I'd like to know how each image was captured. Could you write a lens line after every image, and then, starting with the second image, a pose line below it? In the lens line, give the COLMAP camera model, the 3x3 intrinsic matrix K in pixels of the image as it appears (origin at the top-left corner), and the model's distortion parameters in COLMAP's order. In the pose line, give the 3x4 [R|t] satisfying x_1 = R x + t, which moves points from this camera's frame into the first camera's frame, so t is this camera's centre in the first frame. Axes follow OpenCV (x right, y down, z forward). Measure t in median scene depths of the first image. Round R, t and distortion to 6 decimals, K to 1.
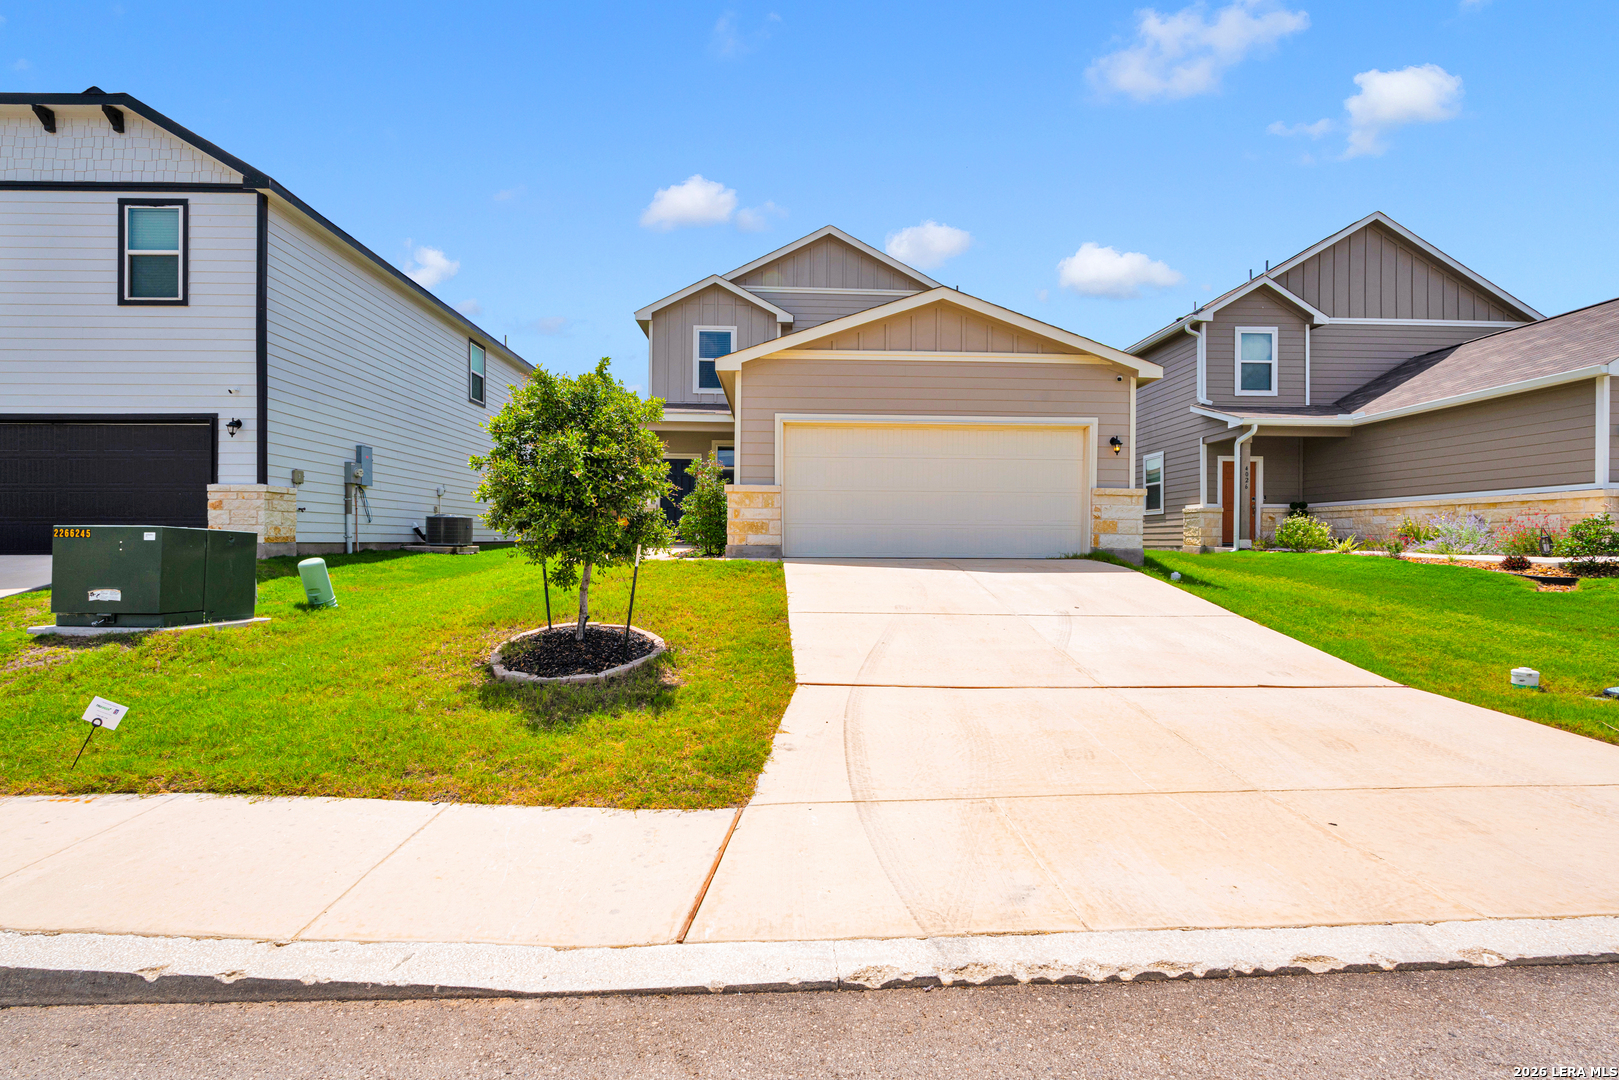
lens RADIAL K [[715.1, 0, 805.7], [0, 715.1, 534.2], [0, 0, 1]] dist [-0.000685, 0.000146]
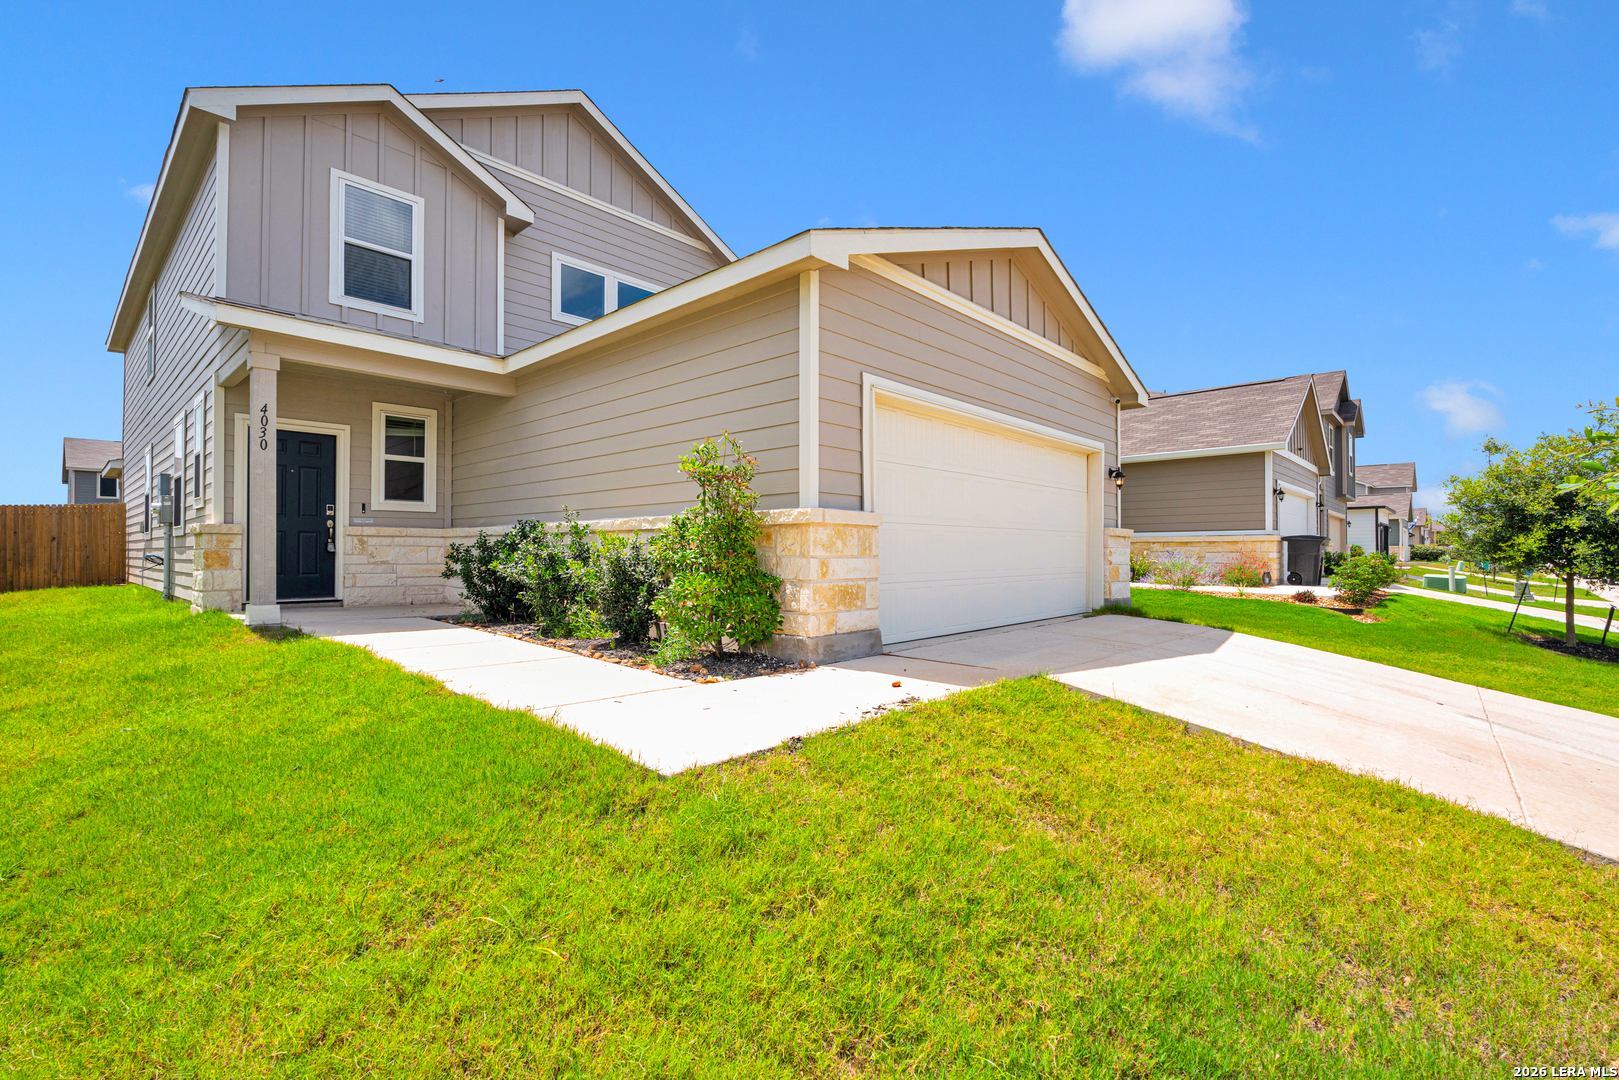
lens RADIAL K [[715.1, 0, 812.9], [0, 715.1, 543.6], [0, 0, 1]] dist [-0.000685, 0.000146]
pose [[0.702824, 0.000189, 0.711363, -0.426751], [0.007800, 0.999938, -0.007973, -0.041132], [-0.711321, 0.011152, 0.702779, 0.654103]]
